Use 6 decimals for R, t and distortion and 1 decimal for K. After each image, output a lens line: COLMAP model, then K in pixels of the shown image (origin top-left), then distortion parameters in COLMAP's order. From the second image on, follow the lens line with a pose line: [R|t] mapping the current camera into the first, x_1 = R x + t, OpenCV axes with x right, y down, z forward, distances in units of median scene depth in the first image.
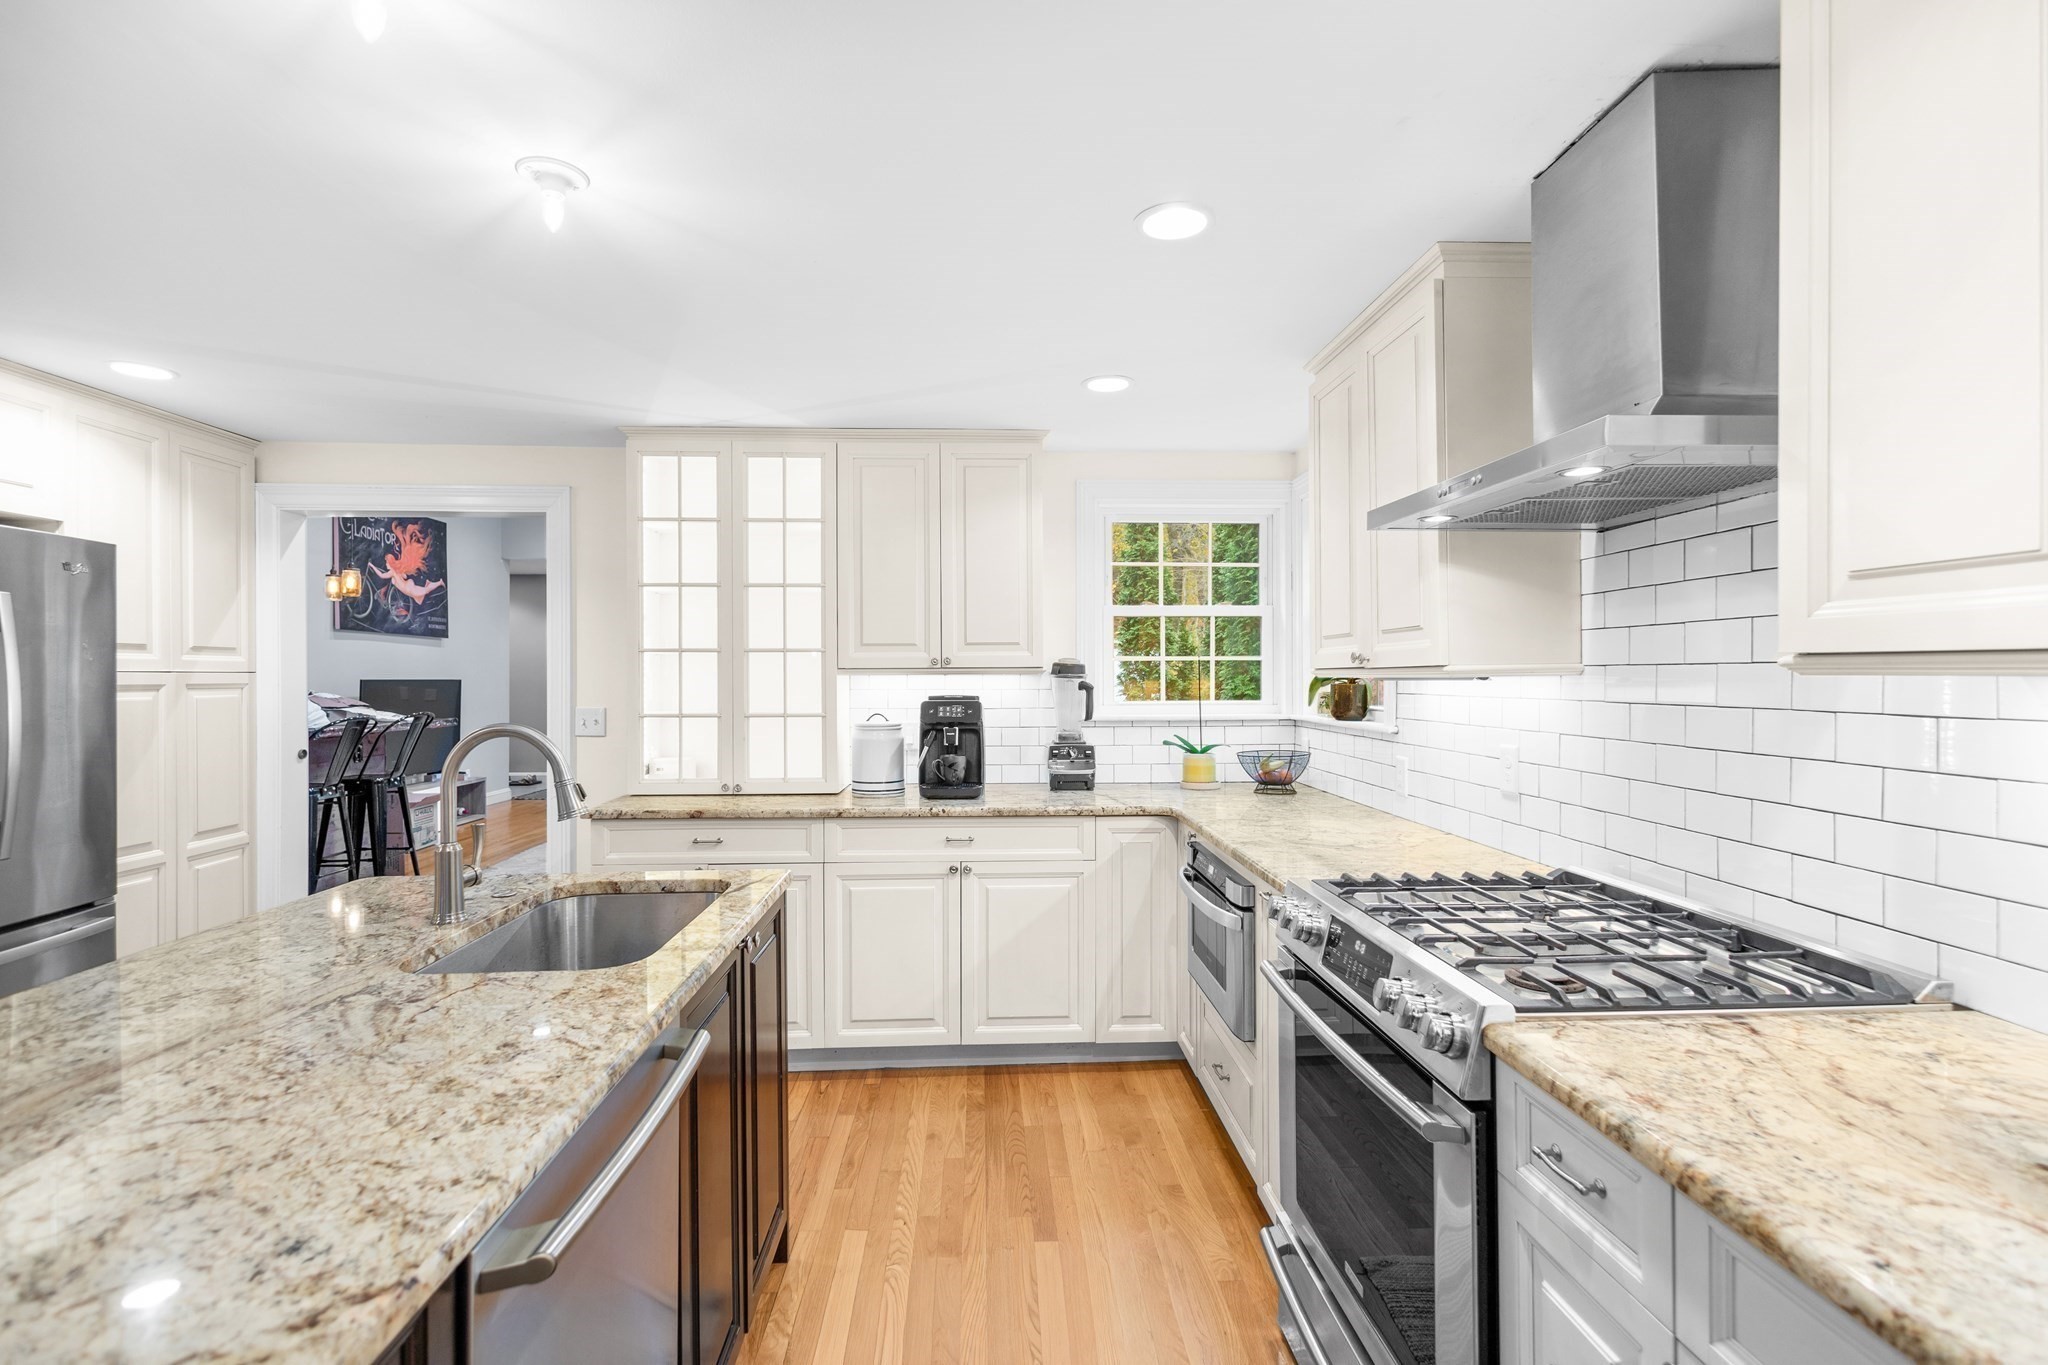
lens RADIAL K [[939.1, 0, 1024.0], [0, 939.1, 682.5], [0, 0, 1]] dist [0.008681, 0.000002]
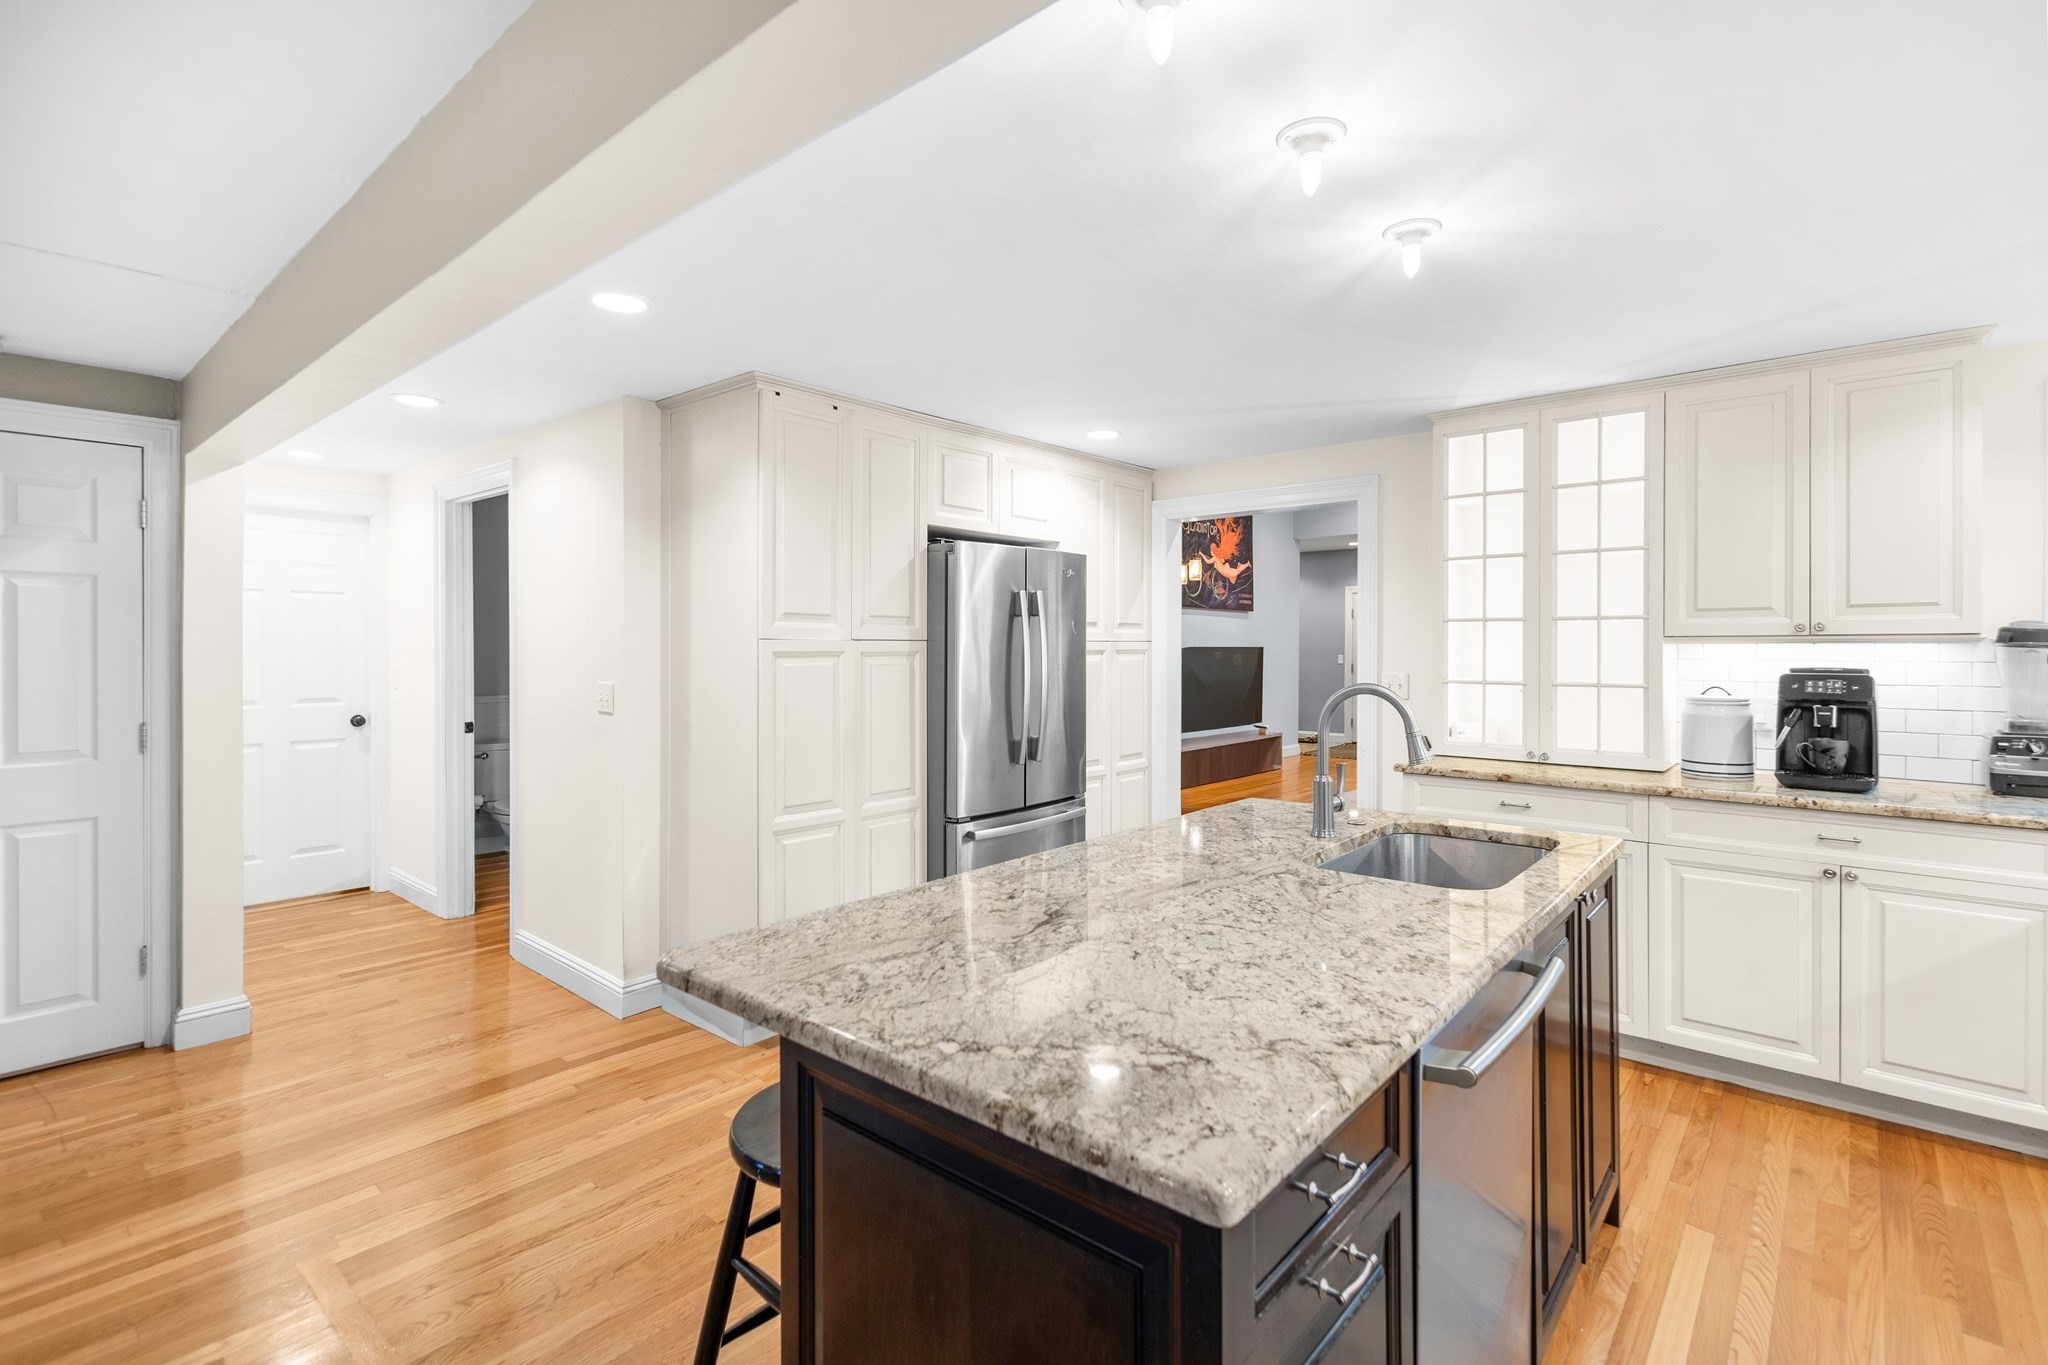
lens RADIAL K [[946.0, 0, 1028.9], [0, 946.0, 650.2], [0, 0, 1]] dist [0.011258, -0.004699]
pose [[0.723297, 0.005039, -0.690519, -0.005282], [-0.004872, 0.999986, 0.002194, -0.000387], [0.690520, 0.001777, 0.723311, -0.108872]]
